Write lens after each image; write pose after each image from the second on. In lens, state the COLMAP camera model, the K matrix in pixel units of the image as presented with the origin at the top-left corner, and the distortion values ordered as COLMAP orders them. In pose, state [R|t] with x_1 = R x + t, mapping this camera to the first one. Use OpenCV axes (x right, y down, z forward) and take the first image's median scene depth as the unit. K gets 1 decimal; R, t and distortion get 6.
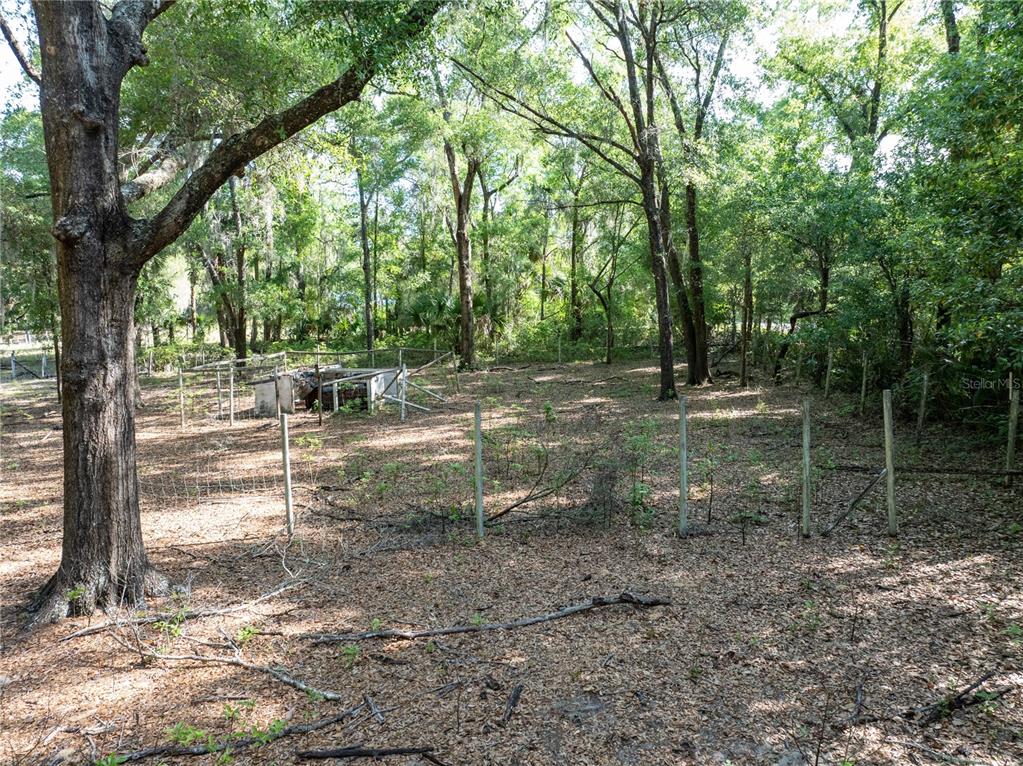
lens RADIAL K [[725.5, 0, 514.1], [0, 725.5, 382.2], [0, 0, 1]] dist [-0.073532, 0.049003]
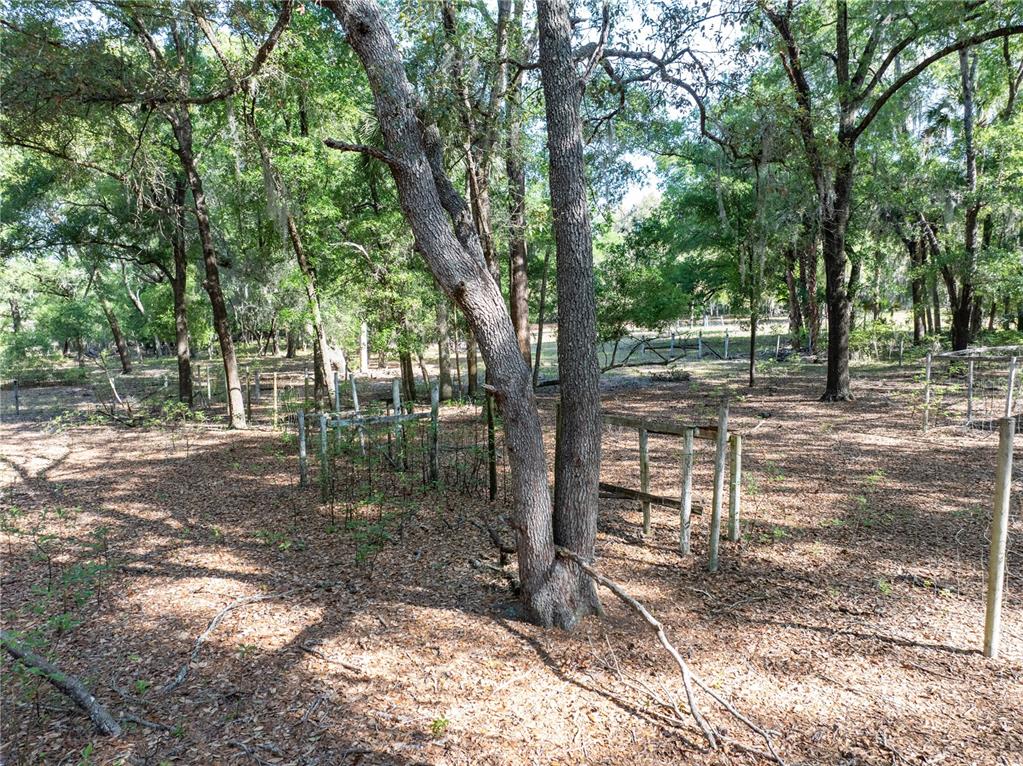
lens RADIAL K [[725.5, 0, 514.1], [0, 725.5, 382.2], [0, 0, 1]] dist [-0.073532, 0.049003]
pose [[0.663606, 0.077580, -0.744048, -0.126930], [-0.069692, 0.996694, 0.041765, 0.005668], [0.744829, 0.024139, 0.666819, 0.123791]]
